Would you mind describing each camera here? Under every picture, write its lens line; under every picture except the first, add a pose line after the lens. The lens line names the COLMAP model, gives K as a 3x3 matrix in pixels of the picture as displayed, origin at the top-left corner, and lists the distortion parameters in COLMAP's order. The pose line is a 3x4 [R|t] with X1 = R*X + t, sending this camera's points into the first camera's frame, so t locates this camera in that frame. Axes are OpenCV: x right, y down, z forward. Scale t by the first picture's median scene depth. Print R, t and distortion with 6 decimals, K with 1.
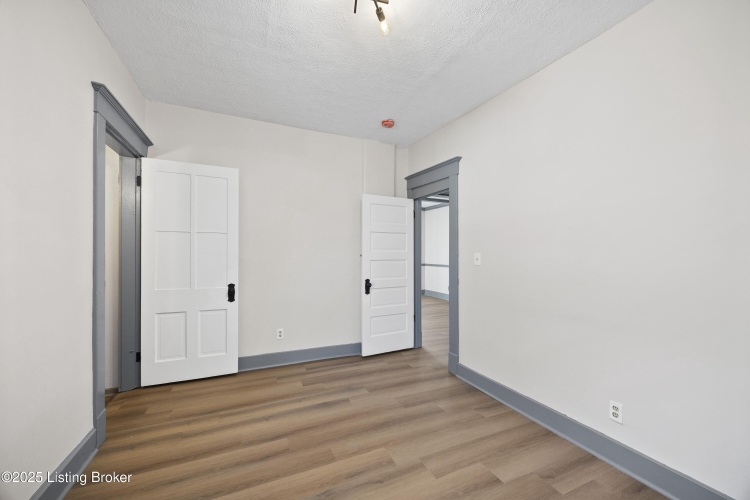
lens RADIAL K [[292.7, 0, 370.1], [0, 292.7, 247.1], [0, 0, 1]] dist [0.001238, 0.000190]
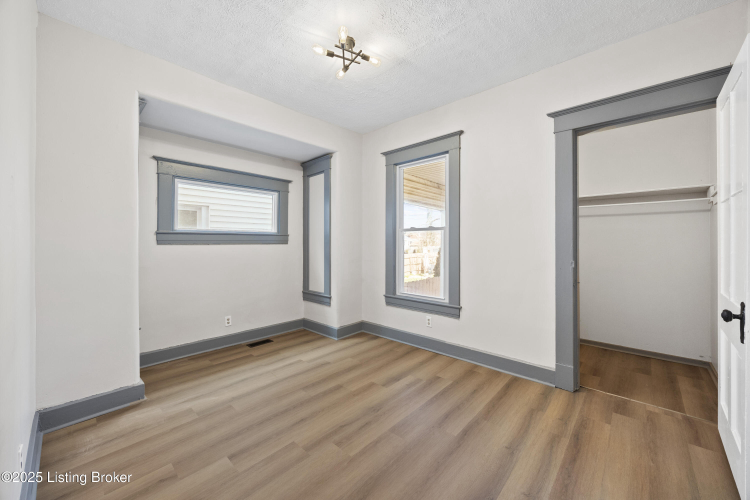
lens RADIAL K [[292.7, 0, 370.1], [0, 292.7, 247.1], [0, 0, 1]] dist [0.001238, 0.000190]
pose [[-0.920292, 0.000236, -0.391231, 0.345501], [0.002349, 0.999985, -0.004924, 0.069057], [0.391224, -0.005451, -0.920279, 1.877158]]
